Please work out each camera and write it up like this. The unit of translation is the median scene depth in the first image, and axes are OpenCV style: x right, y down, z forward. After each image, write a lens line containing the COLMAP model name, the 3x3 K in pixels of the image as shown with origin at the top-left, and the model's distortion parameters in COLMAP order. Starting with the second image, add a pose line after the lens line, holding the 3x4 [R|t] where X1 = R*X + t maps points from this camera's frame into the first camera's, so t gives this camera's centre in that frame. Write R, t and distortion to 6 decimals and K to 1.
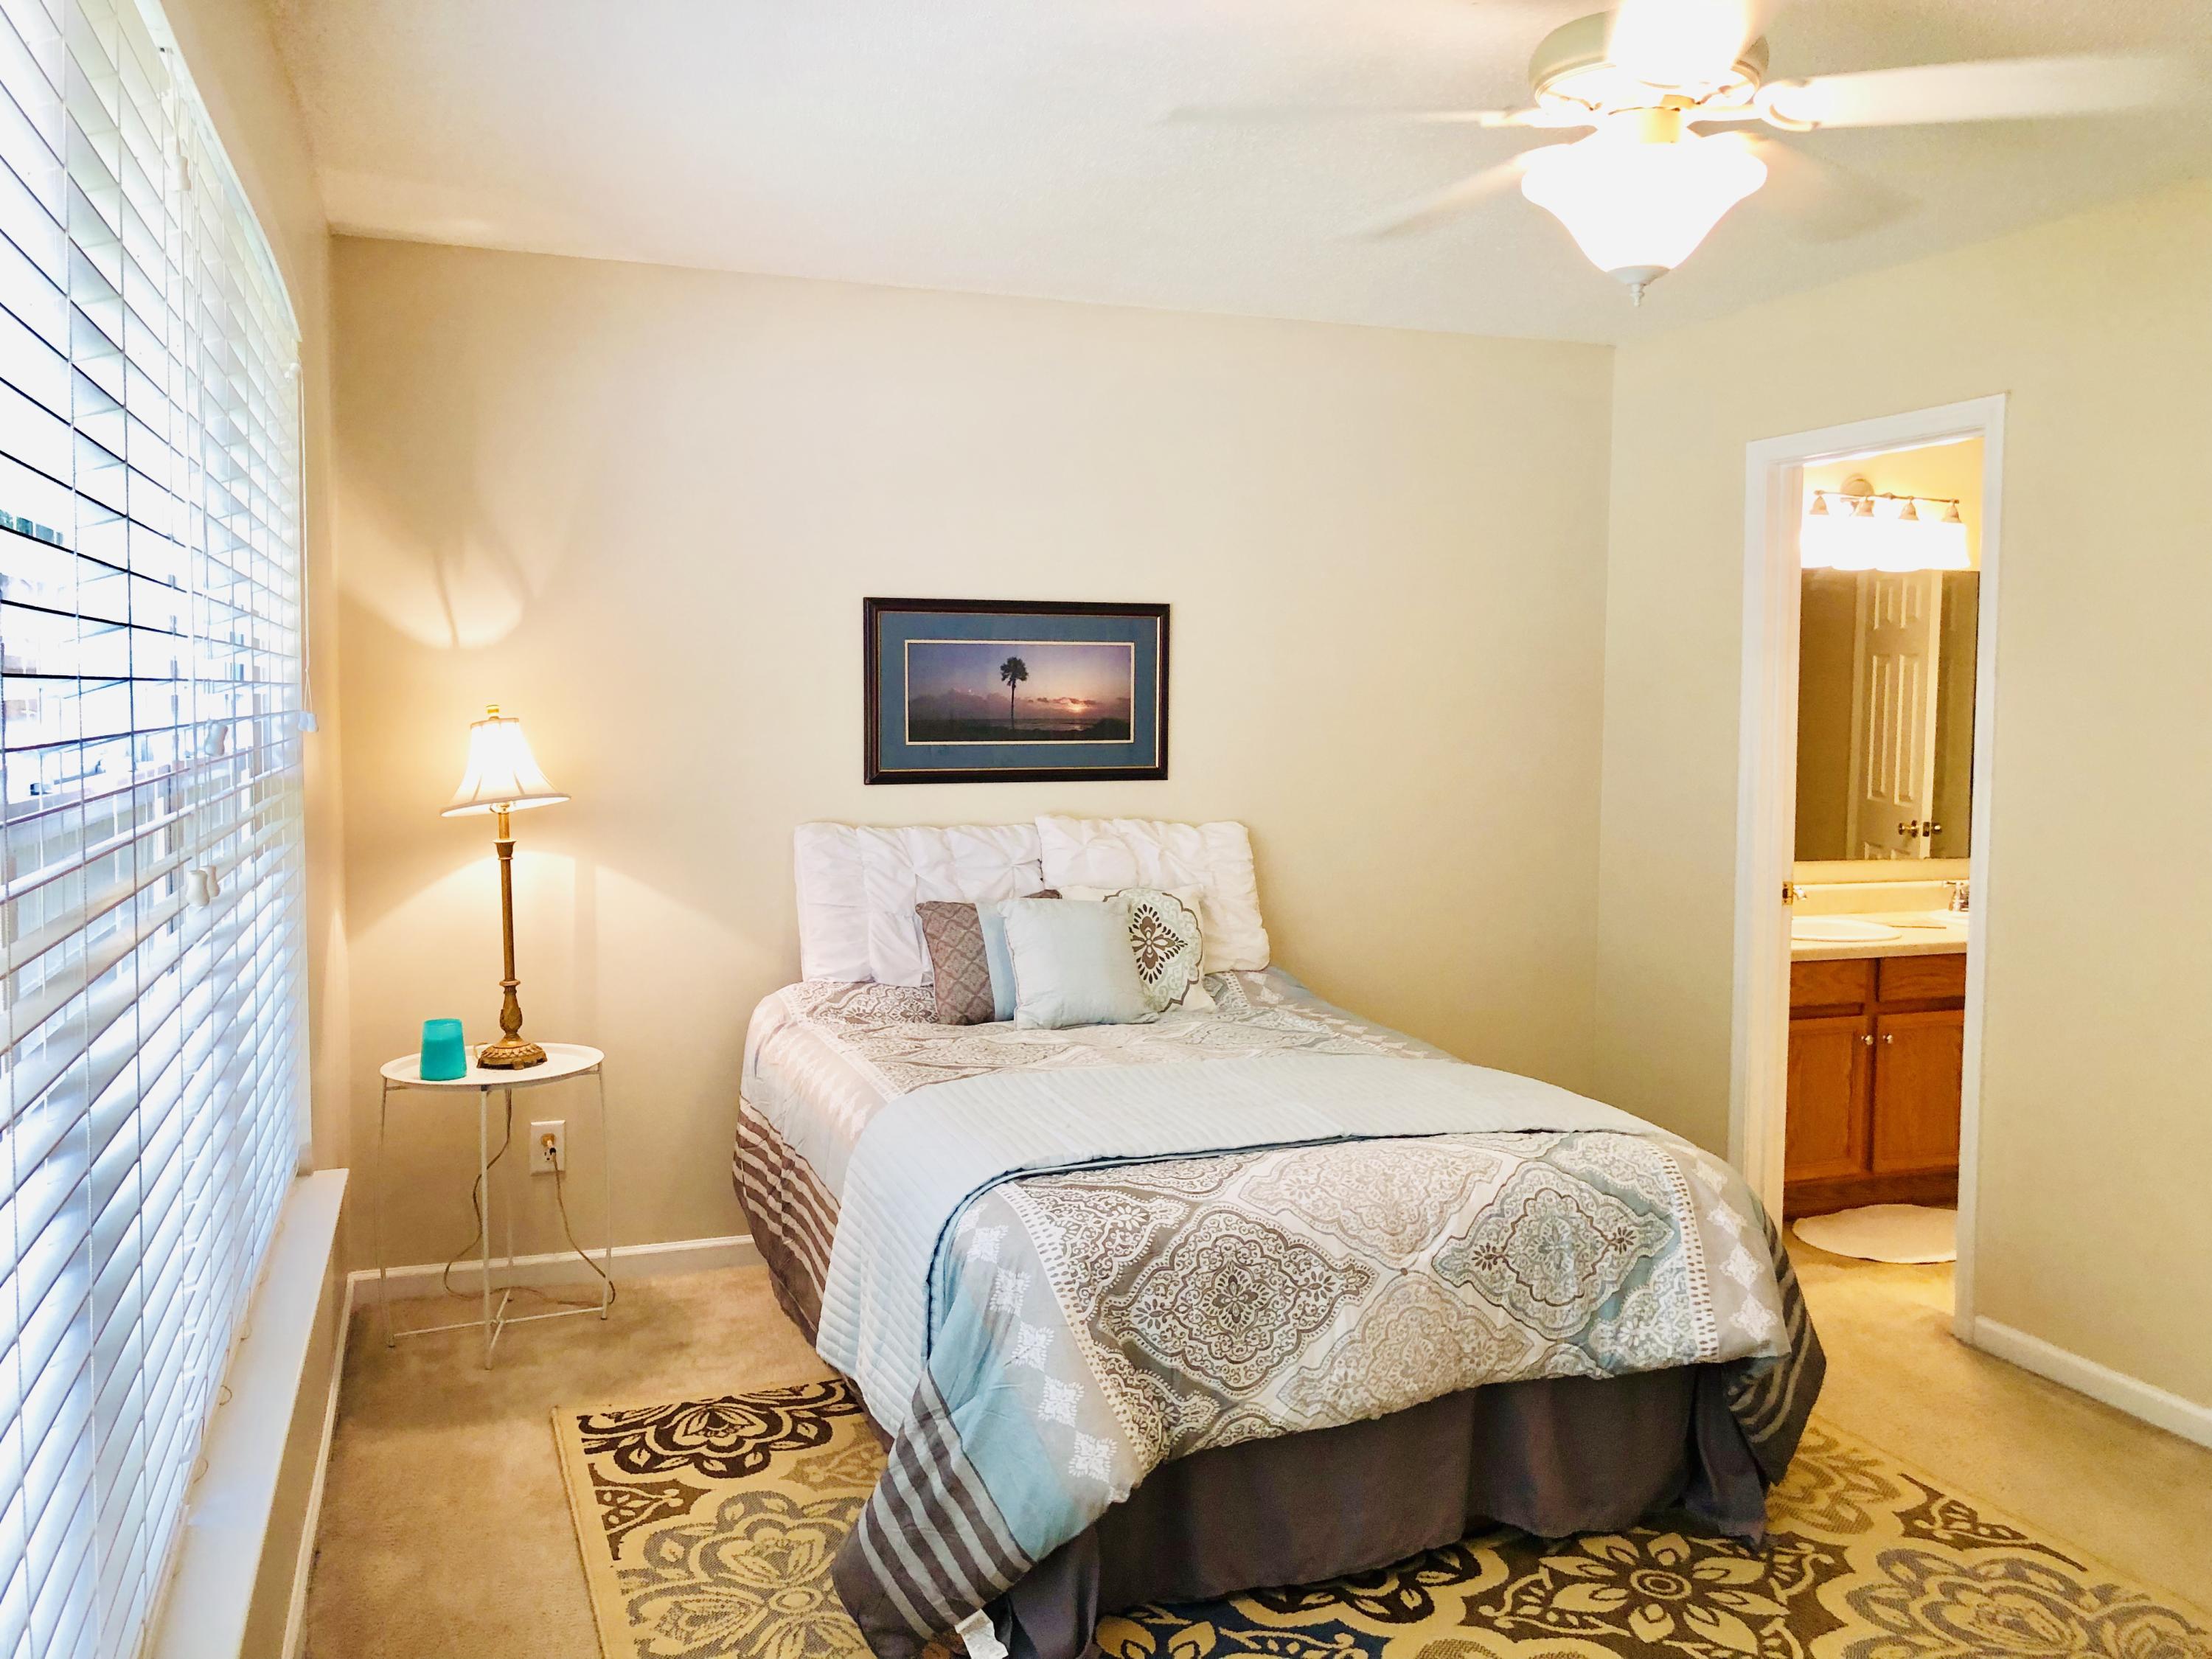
lens RADIAL K [[1770.6, 0, 1096.4], [0, 1770.6, 778.7], [0, 0, 1]] dist [0.006078, -0.028870]
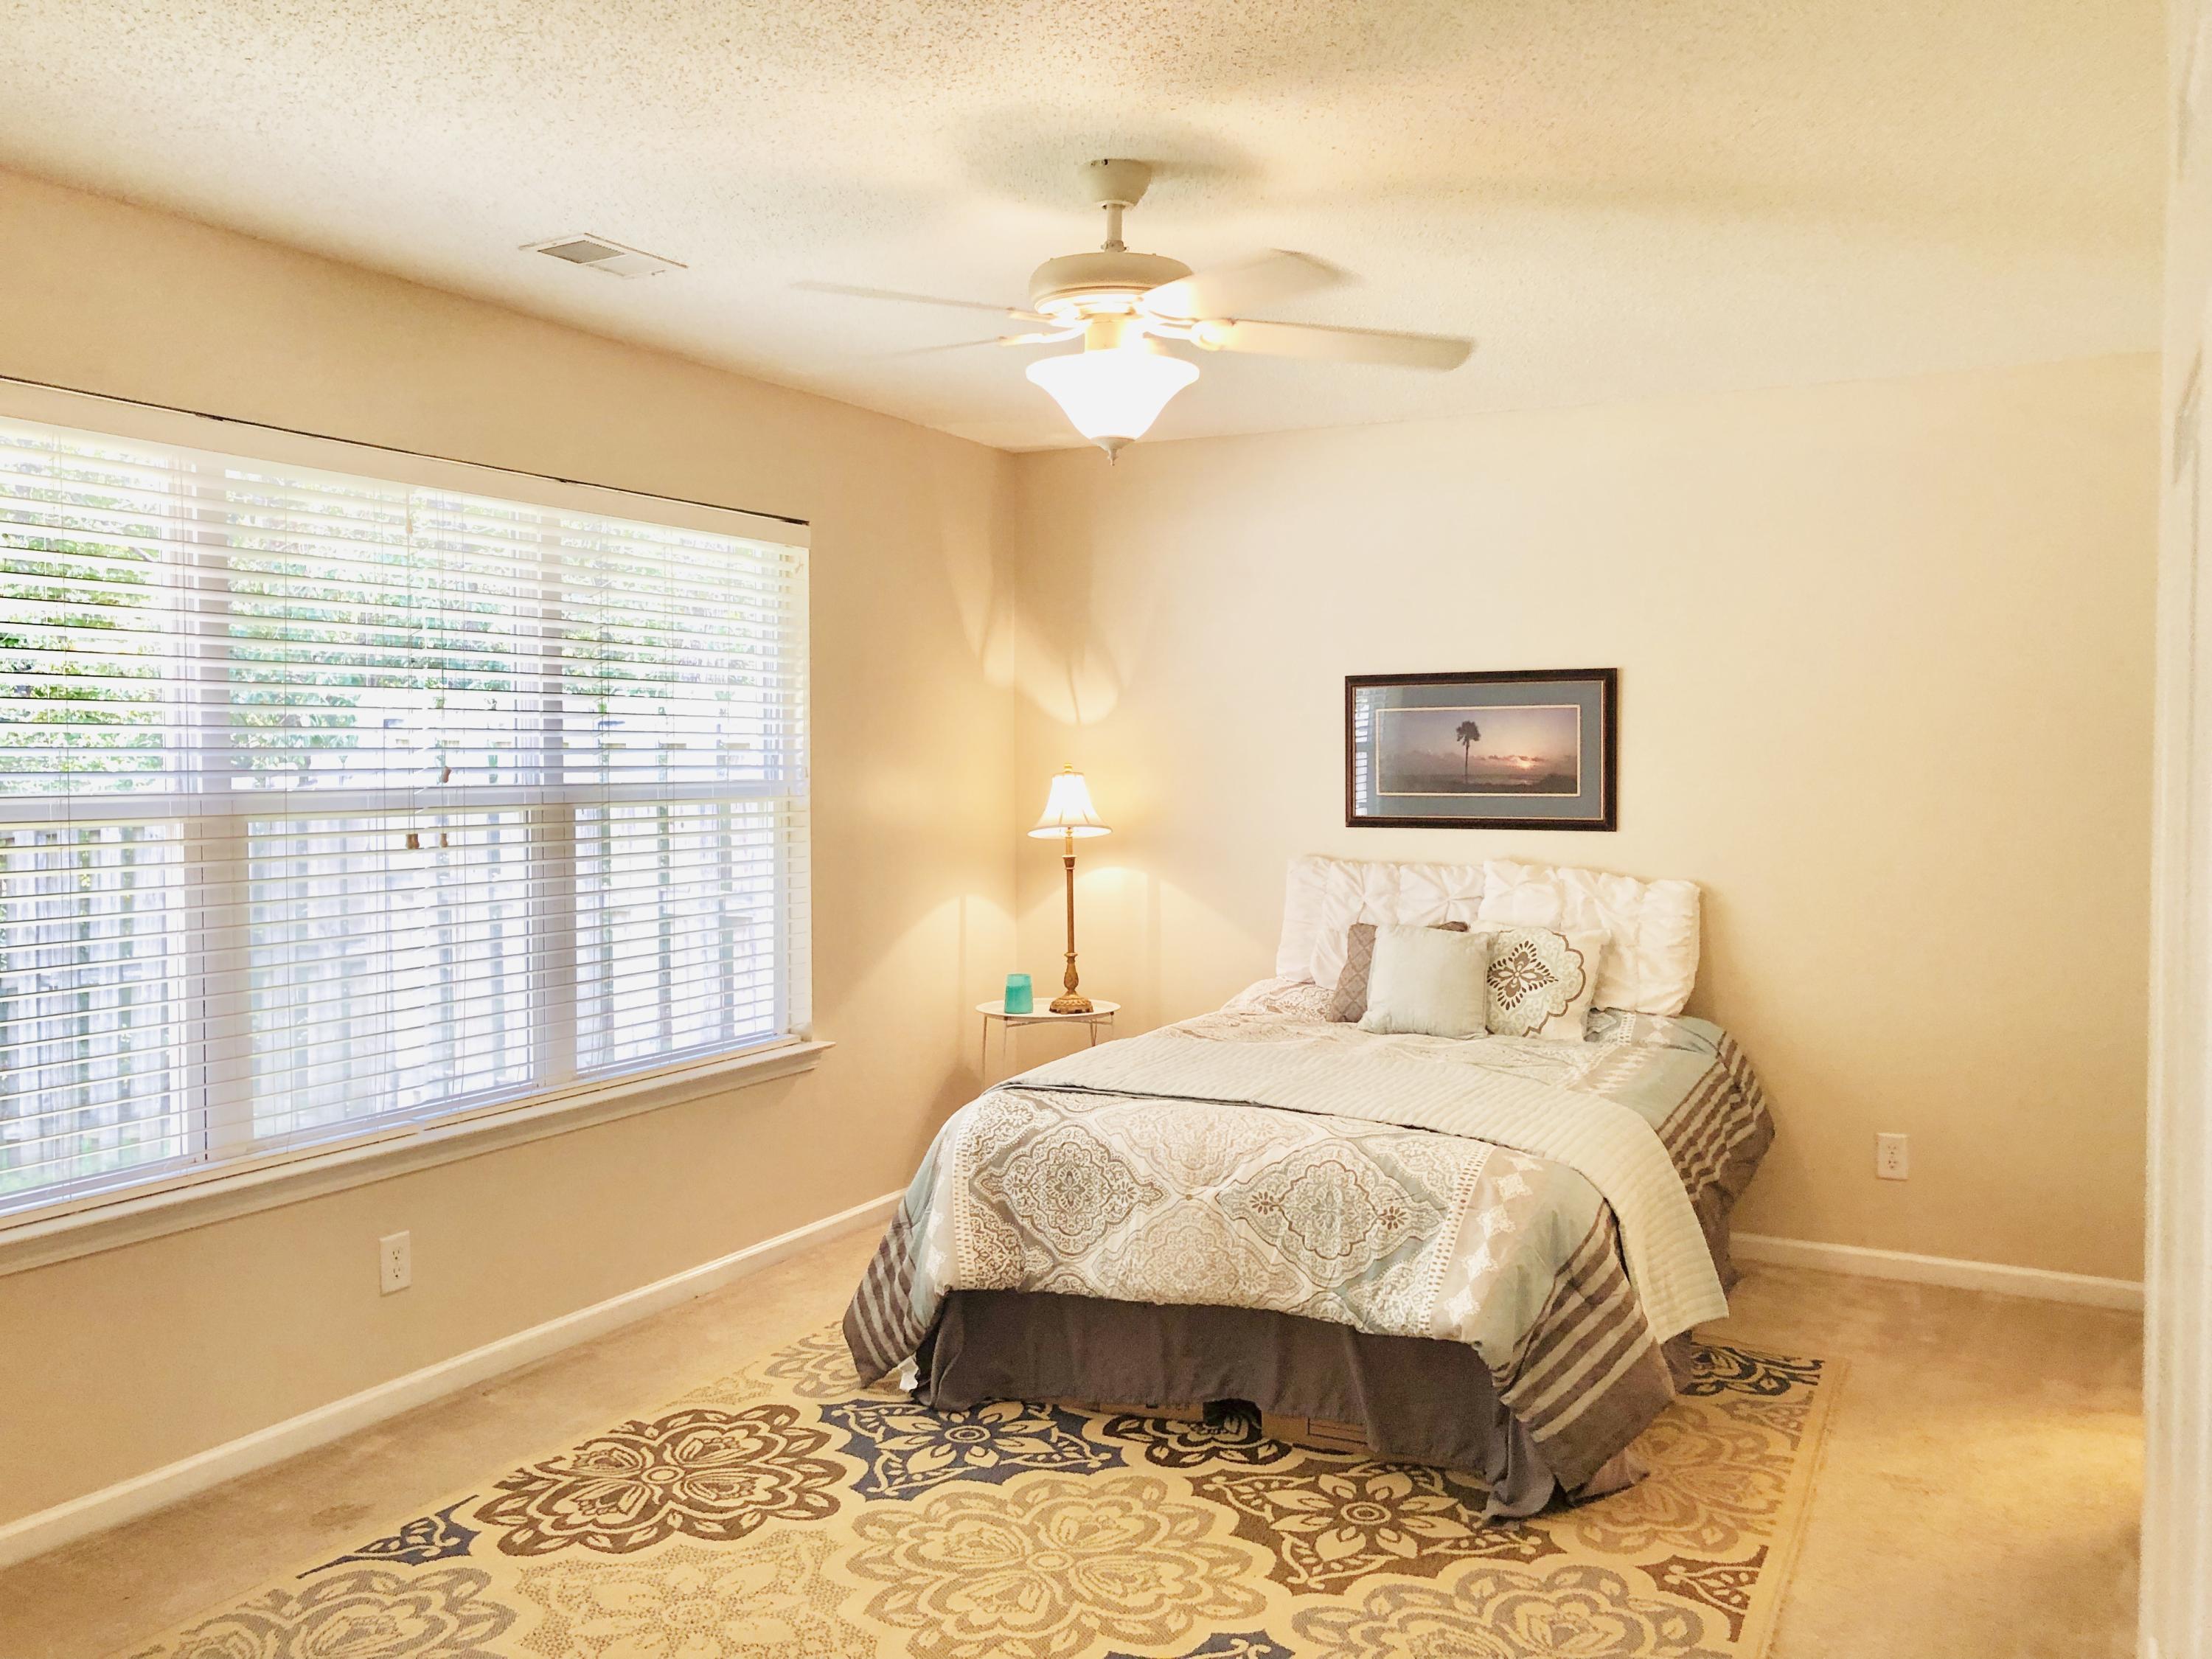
lens RADIAL K [[1790.4, 0, 1101.2], [0, 1790.4, 792.1], [0, 0, 1]] dist [-0.027791, -0.002947]
pose [[0.675323, 0.005104, -0.737504, 1.027670], [-0.030886, 0.999294, -0.021367, 0.015586], [0.736875, 0.037208, 0.675004, 0.069919]]
